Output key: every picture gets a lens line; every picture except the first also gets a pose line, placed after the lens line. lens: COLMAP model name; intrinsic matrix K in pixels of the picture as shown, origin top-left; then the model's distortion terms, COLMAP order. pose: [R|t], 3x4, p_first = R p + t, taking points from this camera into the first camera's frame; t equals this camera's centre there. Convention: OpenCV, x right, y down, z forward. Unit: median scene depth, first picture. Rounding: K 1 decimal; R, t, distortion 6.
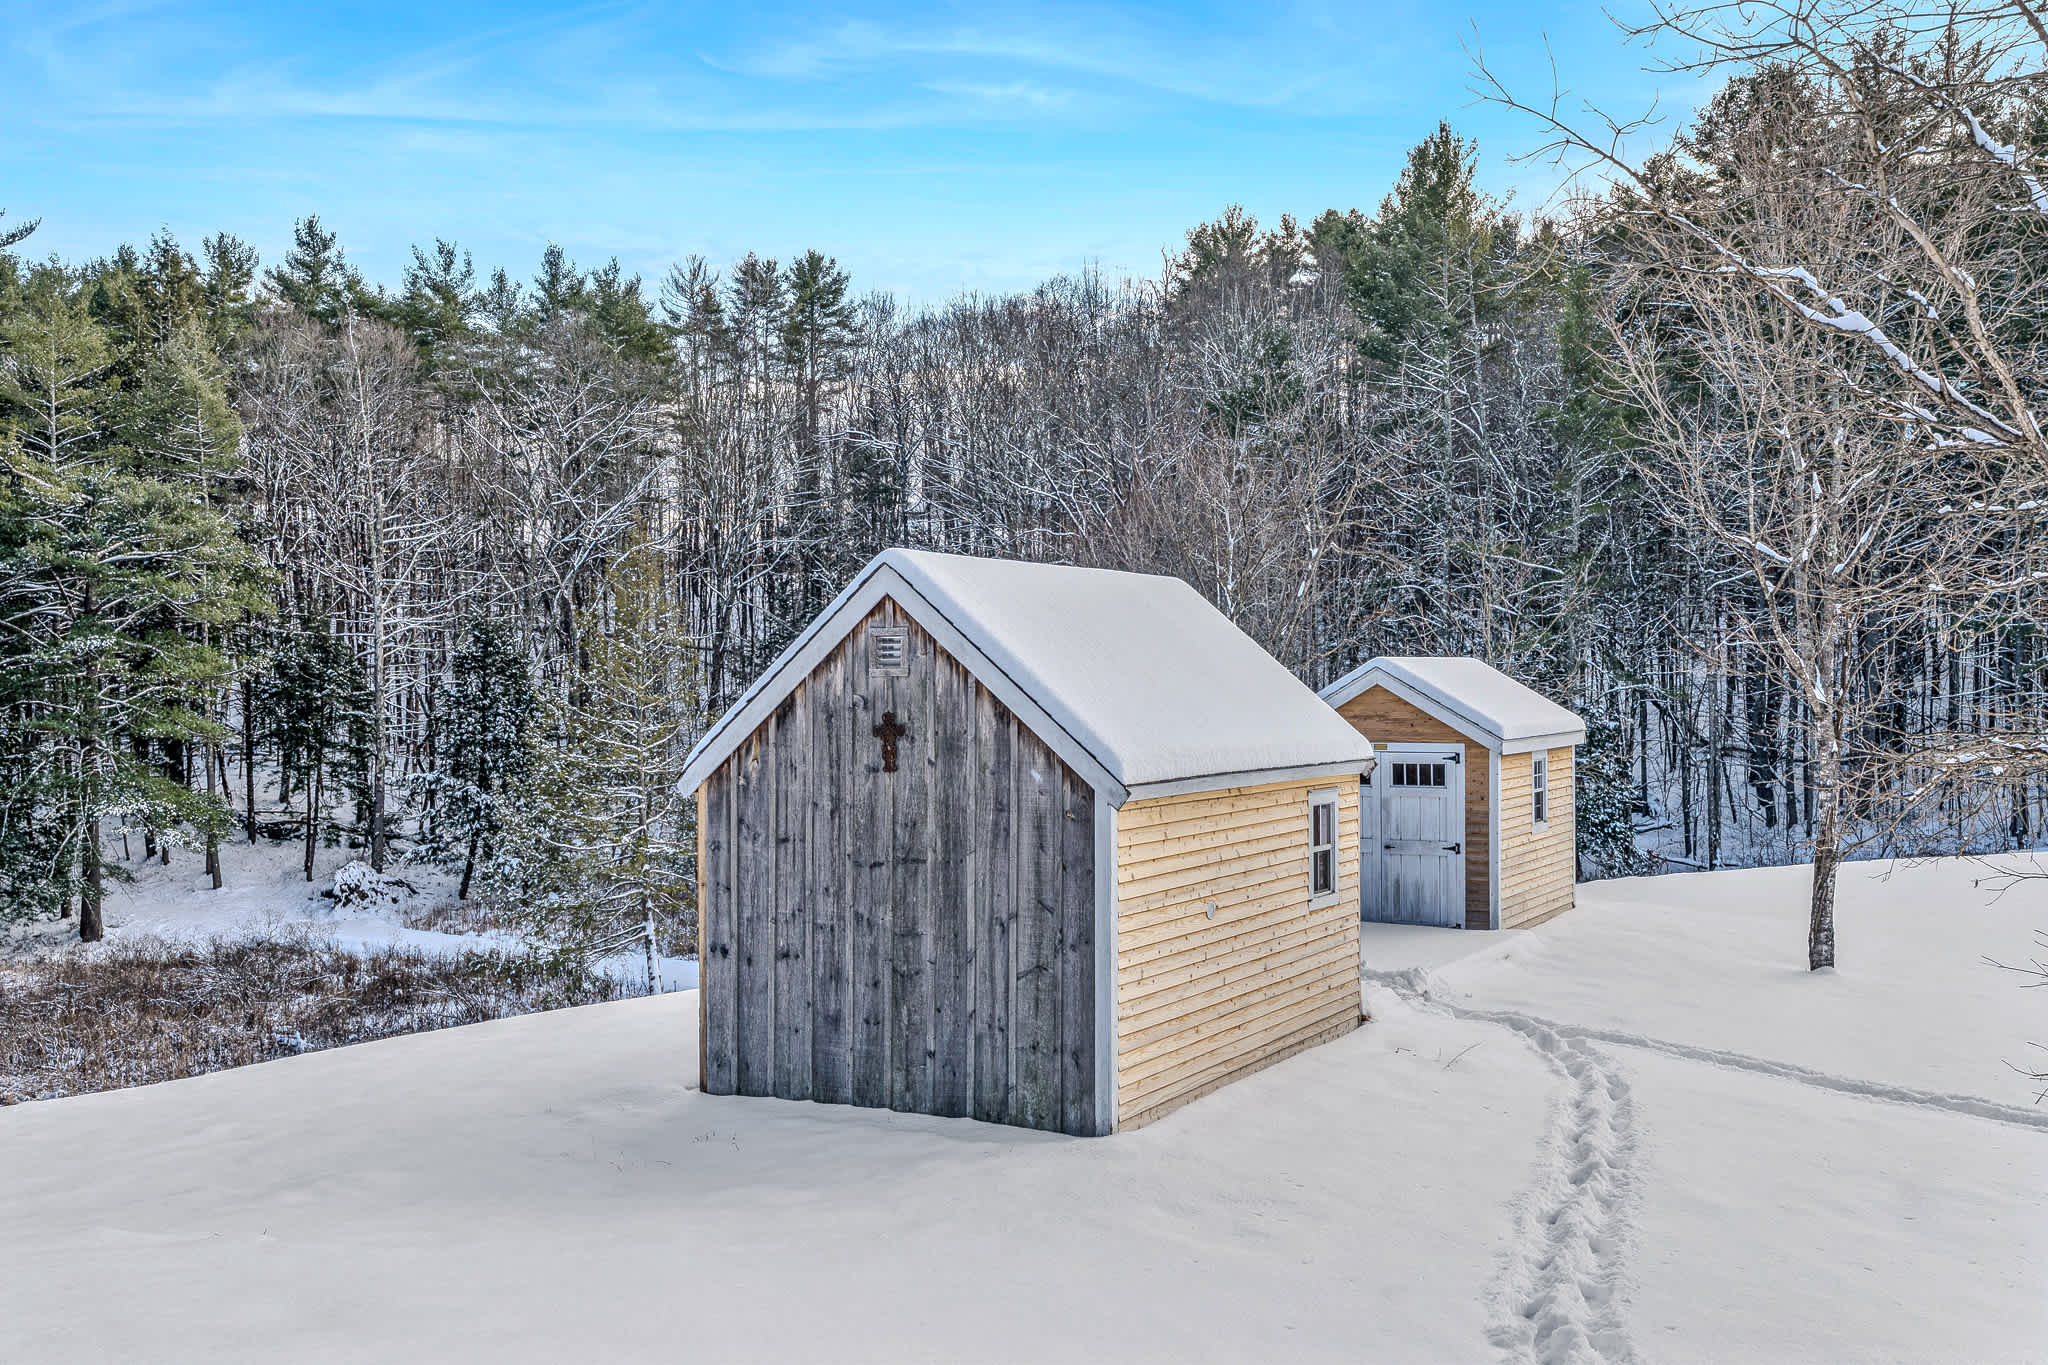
lens RADIAL K [[2020.2, 0, 1024.0], [0, 2020.2, 682.5], [0, 0, 1]] dist [0.022356, 0.012284]
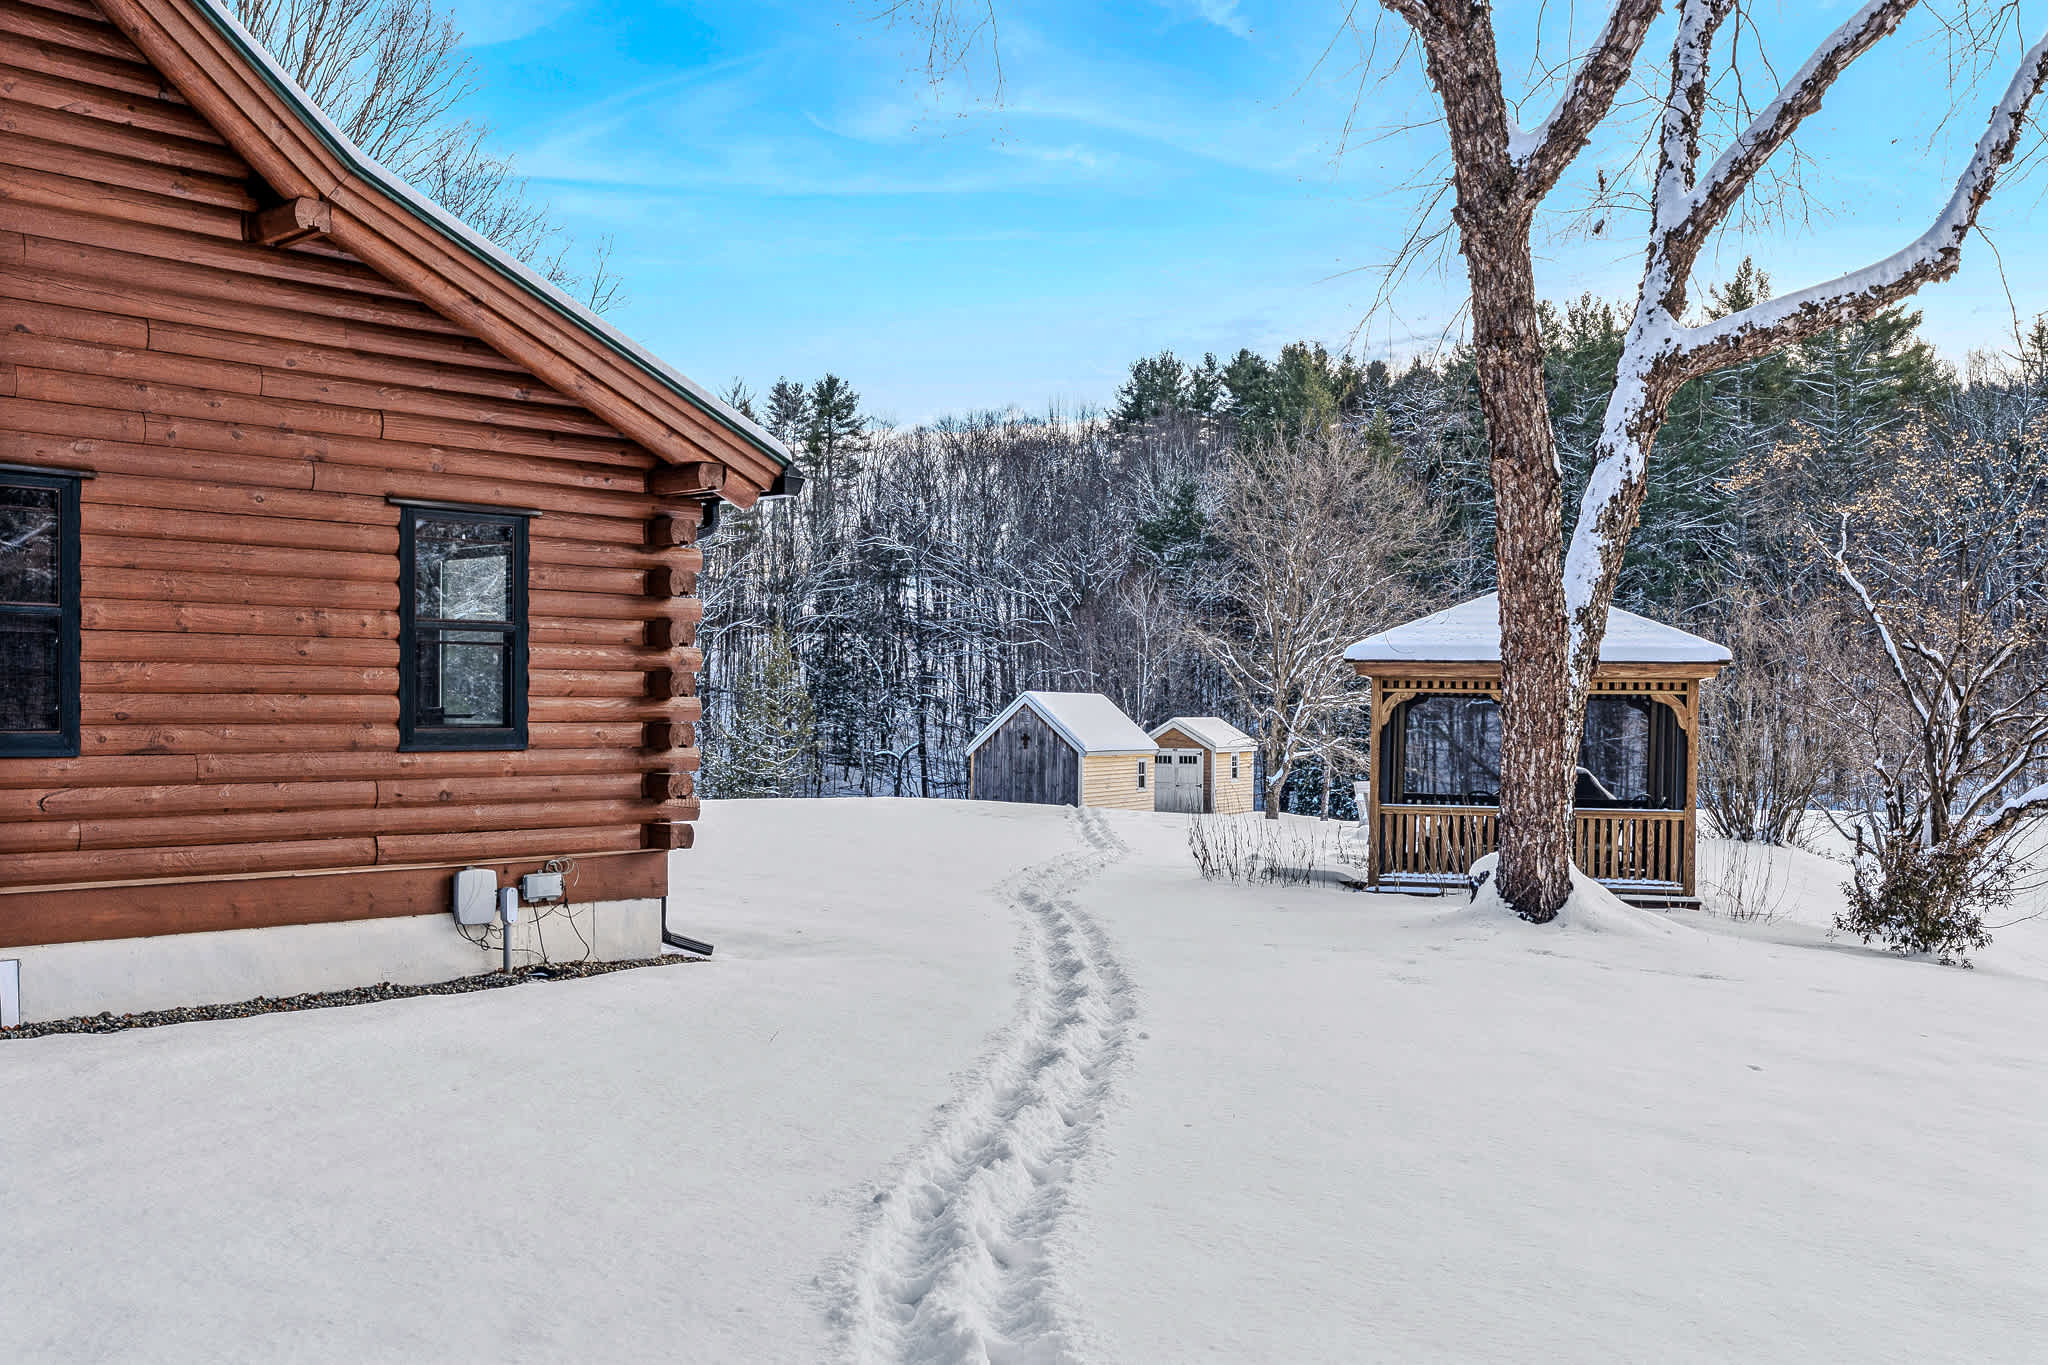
lens RADIAL K [[3524.1, 0, 1024.0], [0, 3524.1, 682.5], [0, 0, 1]] dist [0.004883, 0.028126]
pose [[0.999196, 0.010159, 0.038771, -0.191600], [-0.009794, 0.999906, -0.009596, -0.010740], [-0.038864, 0.009208, 0.999202, -3.325868]]
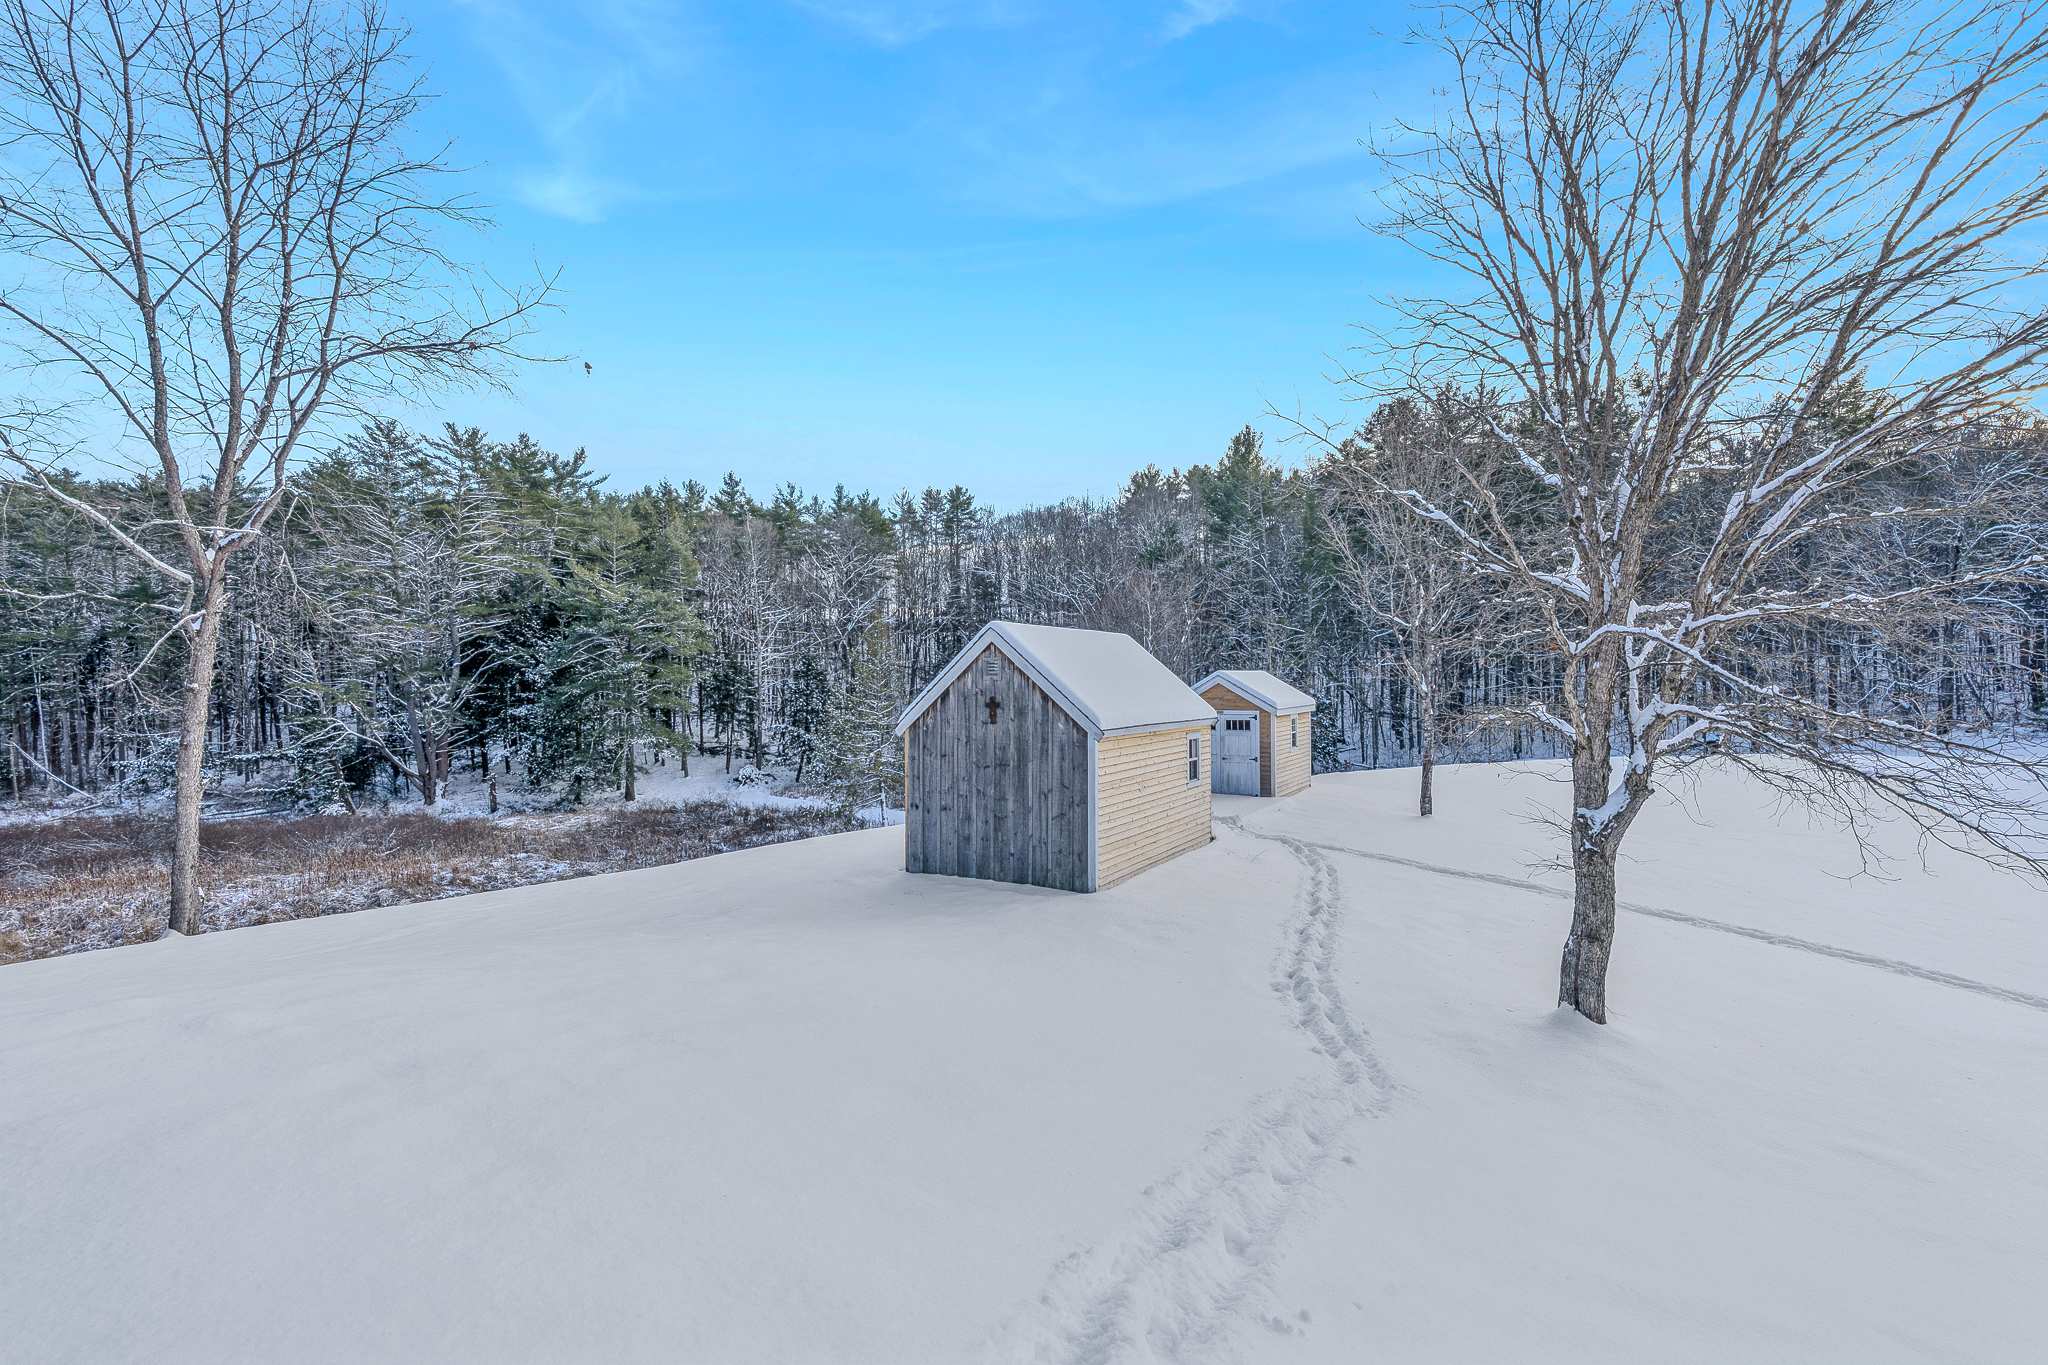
lens RADIAL K [[928.3, 0, 1038.3], [0, 928.3, 678.7], [0, 0, 1]] dist [-0.004196, 0.001616]
pose [[0.999844, -0.001226, -0.017611, -0.000199], [0.001149, 0.999990, -0.004346, 0.000046], [0.017617, 0.004325, 0.999835, 0.004846]]
